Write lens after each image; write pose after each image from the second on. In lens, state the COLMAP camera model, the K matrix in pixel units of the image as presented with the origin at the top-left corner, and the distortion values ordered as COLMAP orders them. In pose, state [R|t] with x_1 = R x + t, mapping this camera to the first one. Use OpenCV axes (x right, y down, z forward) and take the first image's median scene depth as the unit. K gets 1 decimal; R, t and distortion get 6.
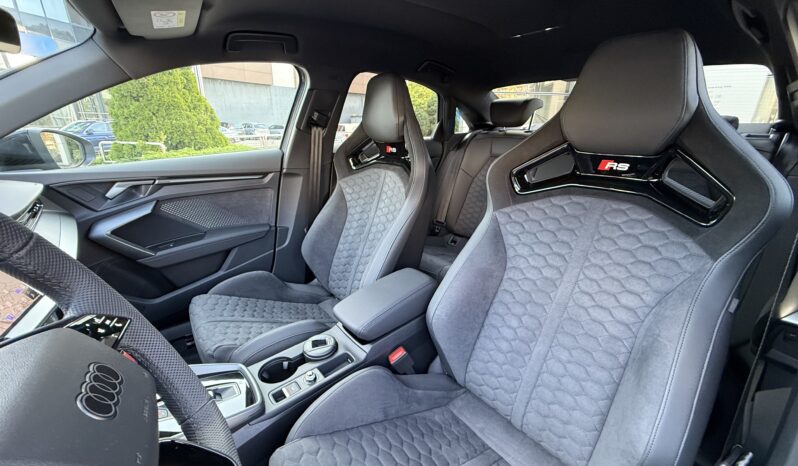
lens RADIAL K [[318.9, 0, 396.5], [0, 318.9, 233.5], [0, 0, 1]] dist [0.000049, 0.000009]
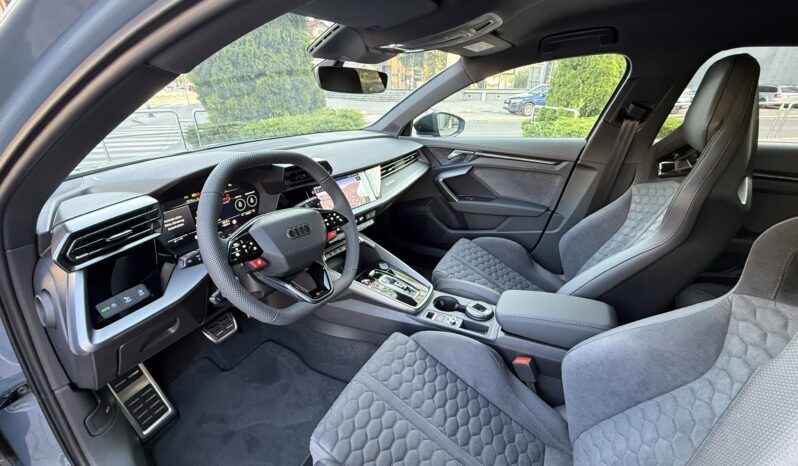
lens RADIAL K [[318.9, 0, 396.5], [0, 318.9, 233.5], [0, 0, 1]] dist [0.000049, 0.000009]
pose [[0.397269, 0.379187, -0.835700, 0.363847], [-0.289046, 0.915996, 0.278216, -0.111437], [0.870994, 0.131029, 0.473499, 0.065634]]
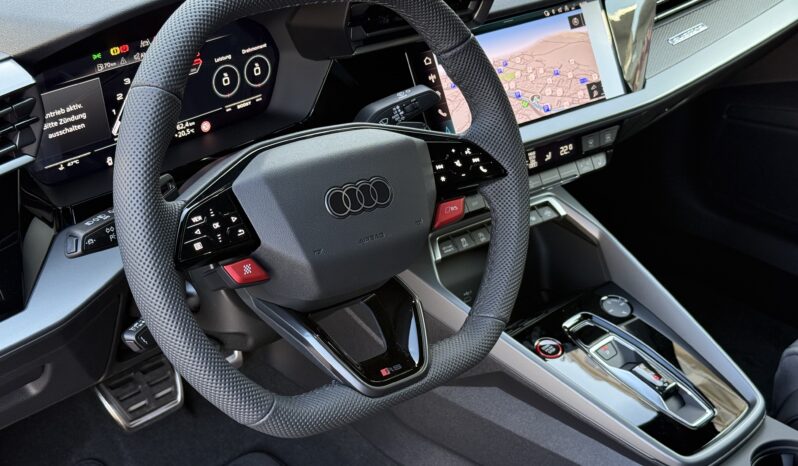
lens RADIAL K [[1125.2, 0, 399.0], [0, 1125.2, 233.0], [0, 0, 1]] dist [0.121704, -0.054294]
pose [[0.070960, 0.500224, -0.862983, 0.463796], [-0.310756, 0.833194, 0.457405, -0.228547], [0.947837, 0.235720, 0.214571, 0.056273]]
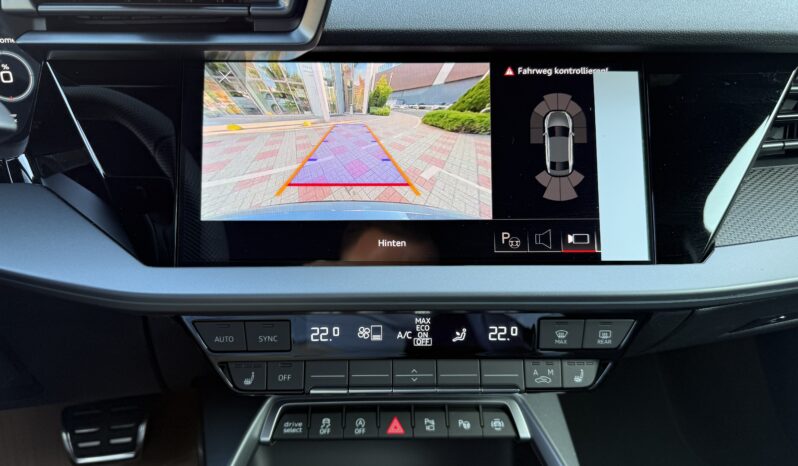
lens RADIAL K [[582.5, 0, 399.0], [0, 582.5, 233.0], [0, 0, 1]] dist [0.031958, -0.104707]
pose [[-0.480260, 0.353340, -0.802809, -0.225886], [-0.285164, 0.802652, 0.523863, -0.038142], [0.829477, 0.480522, -0.284721, 0.422353]]
